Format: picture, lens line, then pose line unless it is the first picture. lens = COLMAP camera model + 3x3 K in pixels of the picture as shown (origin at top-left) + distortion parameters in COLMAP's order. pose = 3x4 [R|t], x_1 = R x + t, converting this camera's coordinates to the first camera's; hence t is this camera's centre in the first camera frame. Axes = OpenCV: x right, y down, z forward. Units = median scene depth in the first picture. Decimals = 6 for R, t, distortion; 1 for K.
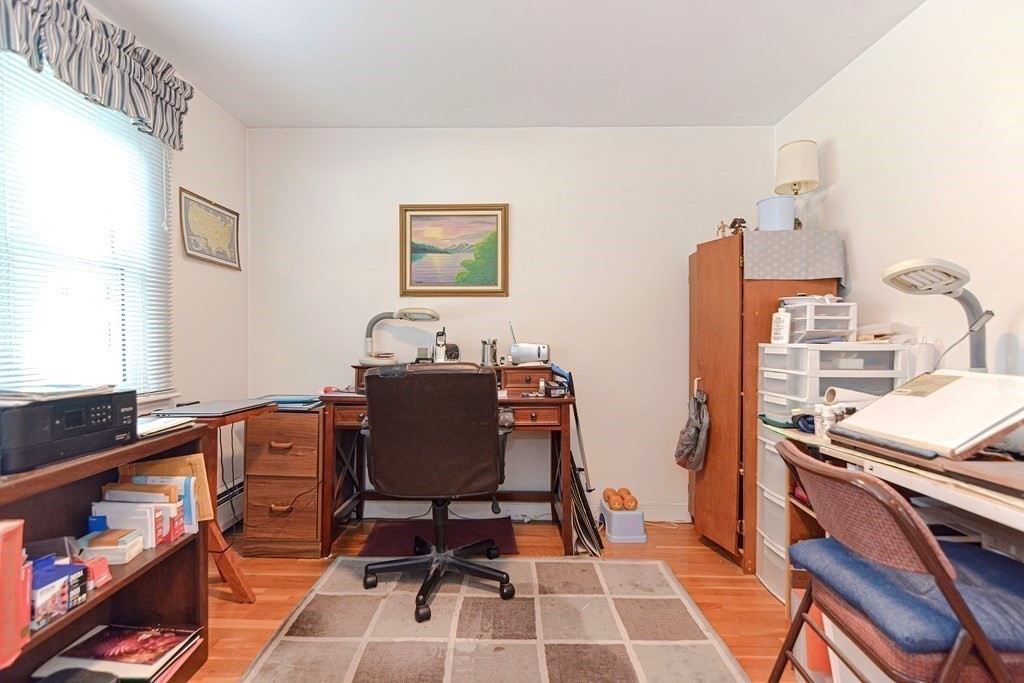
lens RADIAL K [[499.5, 0, 510.9], [0, 499.5, 342.4], [0, 0, 1]] dist [0.017451, -0.010141]
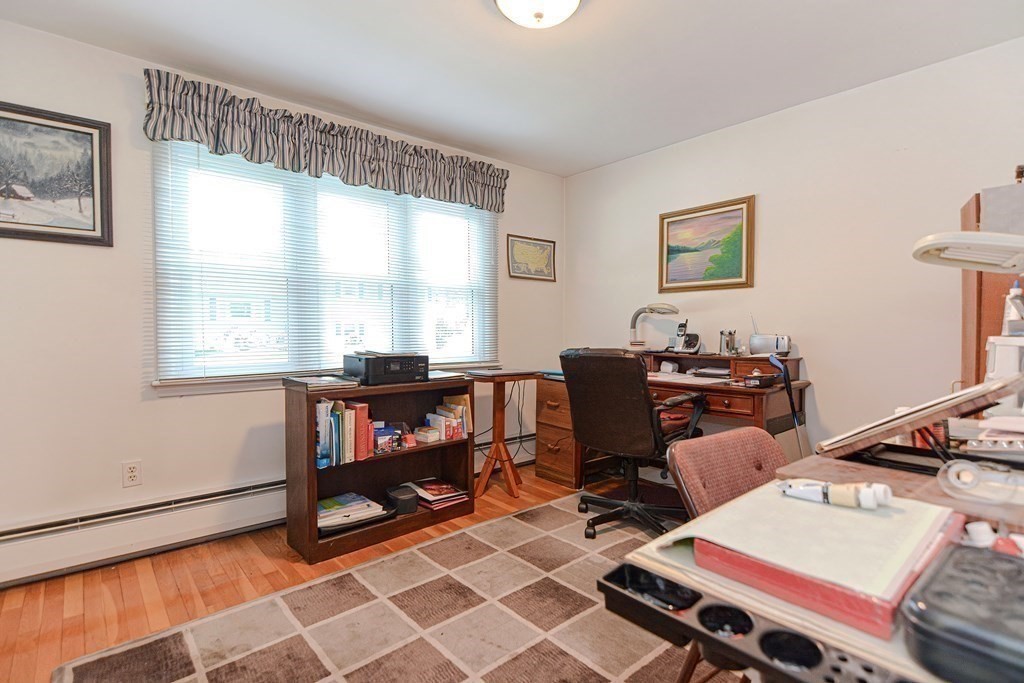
lens RADIAL K [[499.5, 0, 512.9], [0, 499.5, 339.2], [0, 0, 1]] dist [0.017451, -0.010141]
pose [[0.666620, 0.014789, -0.745251, 0.525199], [-0.004417, 0.999864, 0.015890, -0.002623], [0.745384, -0.007301, 0.666595, -0.039345]]
